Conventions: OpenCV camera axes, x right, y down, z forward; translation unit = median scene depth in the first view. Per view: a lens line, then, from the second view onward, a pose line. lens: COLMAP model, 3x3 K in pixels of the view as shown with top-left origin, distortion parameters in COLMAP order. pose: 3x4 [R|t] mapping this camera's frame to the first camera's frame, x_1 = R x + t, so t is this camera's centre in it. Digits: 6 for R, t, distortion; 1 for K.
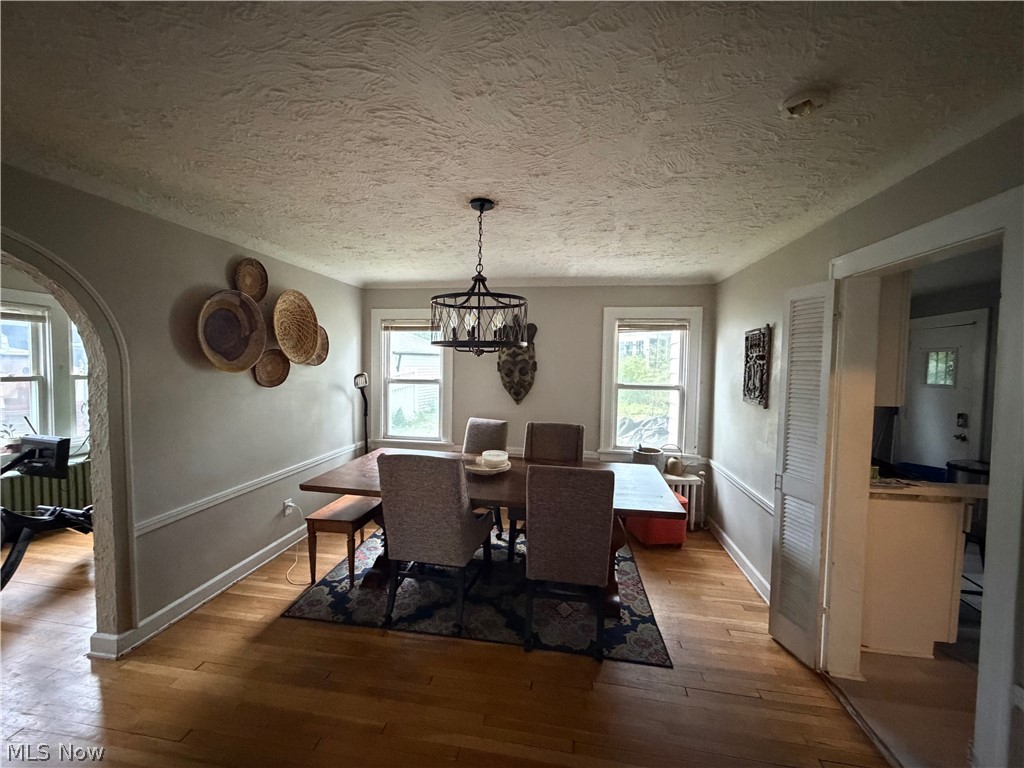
lens RADIAL K [[406.9, 0, 512.0], [0, 406.9, 384.0], [0, 0, 1]] dist [-0.002194, -0.000238]
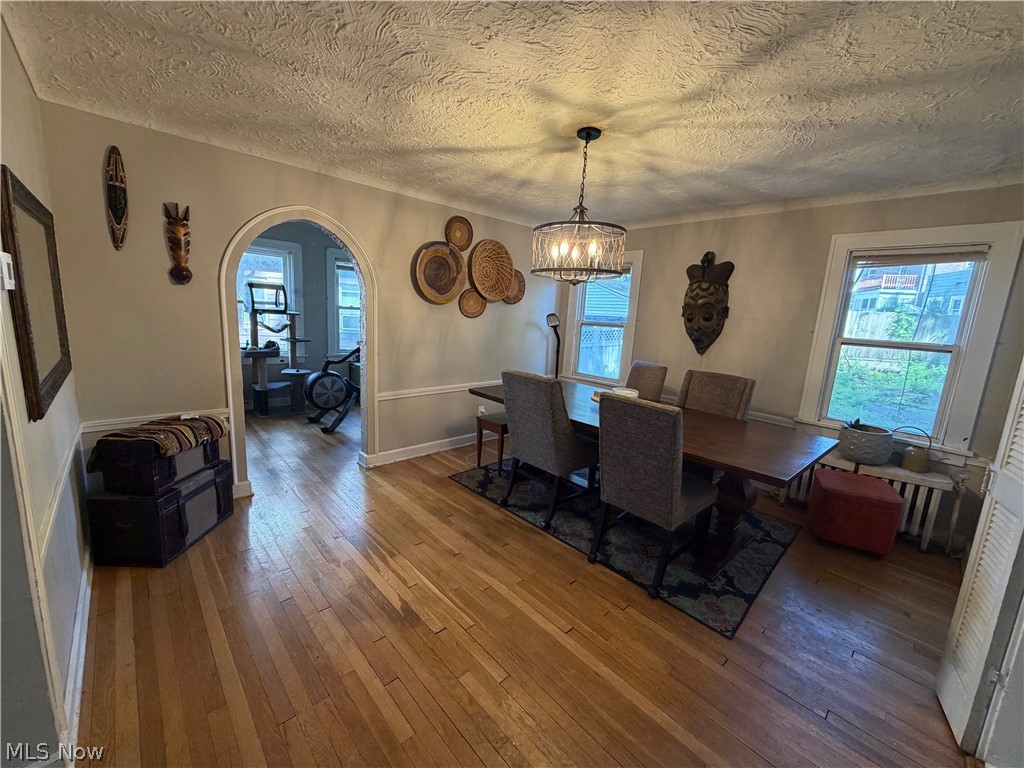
lens RADIAL K [[406.9, 0, 512.0], [0, 406.9, 384.0], [0, 0, 1]] dist [0.001364, 0.000120]
pose [[0.792457, 0.133959, -0.595035, 0.353260], [-0.072571, 0.989362, 0.126084, 0.049566], [0.605595, -0.056734, 0.793748, 0.026184]]
